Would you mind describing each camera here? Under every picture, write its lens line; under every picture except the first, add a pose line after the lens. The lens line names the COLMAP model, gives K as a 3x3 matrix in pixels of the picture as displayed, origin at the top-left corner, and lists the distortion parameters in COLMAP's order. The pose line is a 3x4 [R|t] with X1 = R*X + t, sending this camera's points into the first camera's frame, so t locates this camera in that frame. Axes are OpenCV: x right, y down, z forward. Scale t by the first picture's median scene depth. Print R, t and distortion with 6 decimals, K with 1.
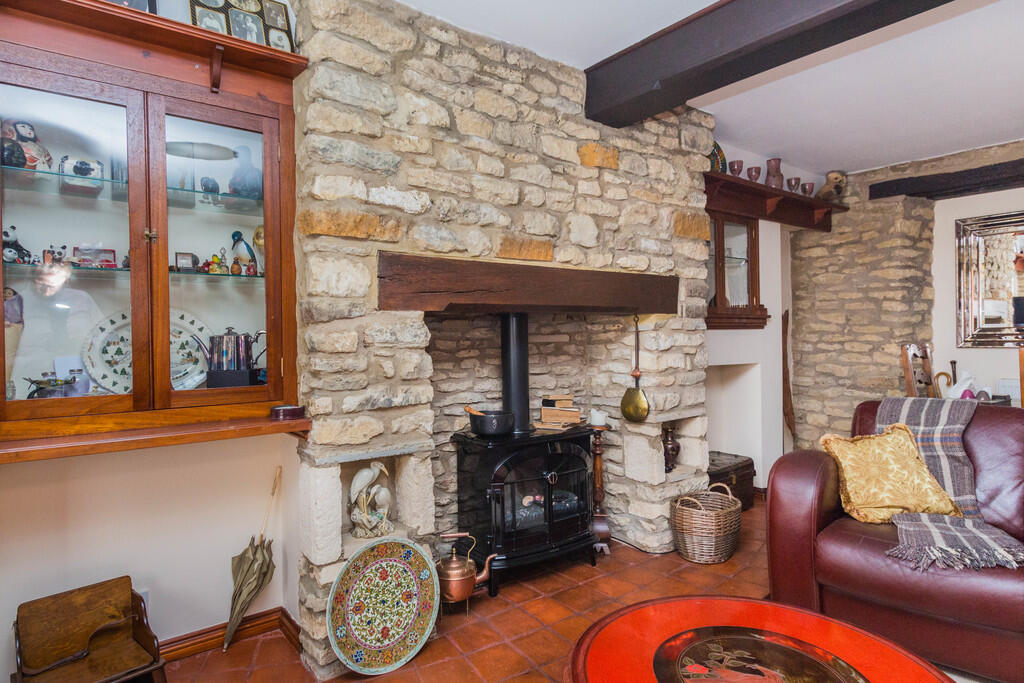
lens RADIAL K [[587.3, 0, 510.4], [0, 587.3, 341.5], [0, 0, 1]] dist [0.004371, 0.000299]
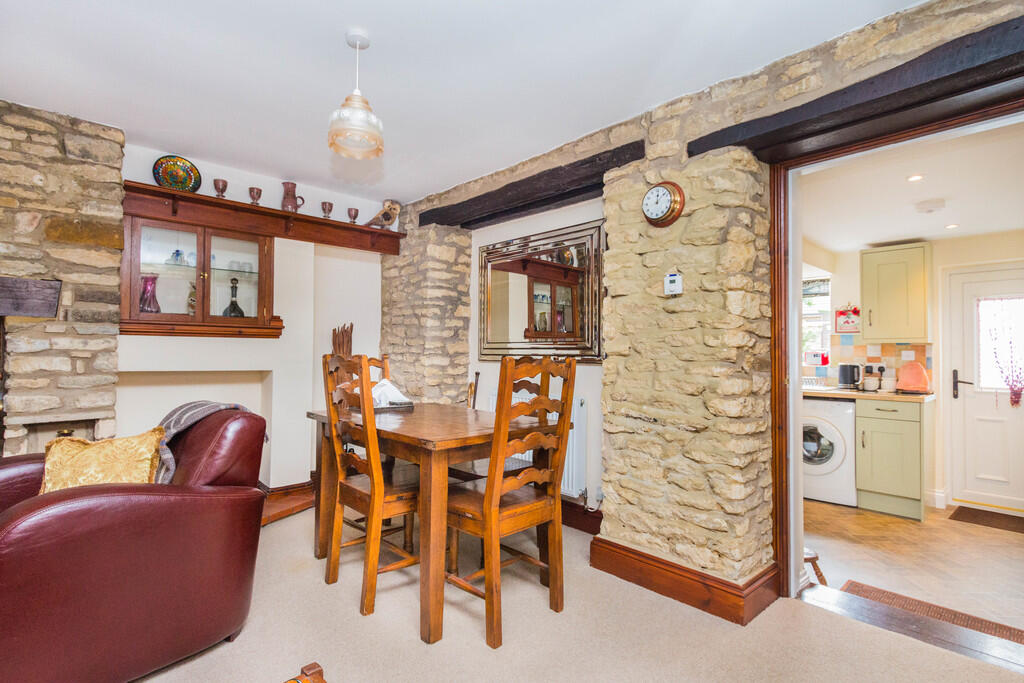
lens RADIAL K [[498.0, 0, 511.3], [0, 498.0, 342.5], [0, 0, 1]] dist [-0.000919, -0.000843]
pose [[0.994893, 0.025505, 0.097657, 0.715749], [-0.022930, 0.999362, -0.027398, 0.001111], [-0.098293, 0.025019, 0.994843, 0.046349]]
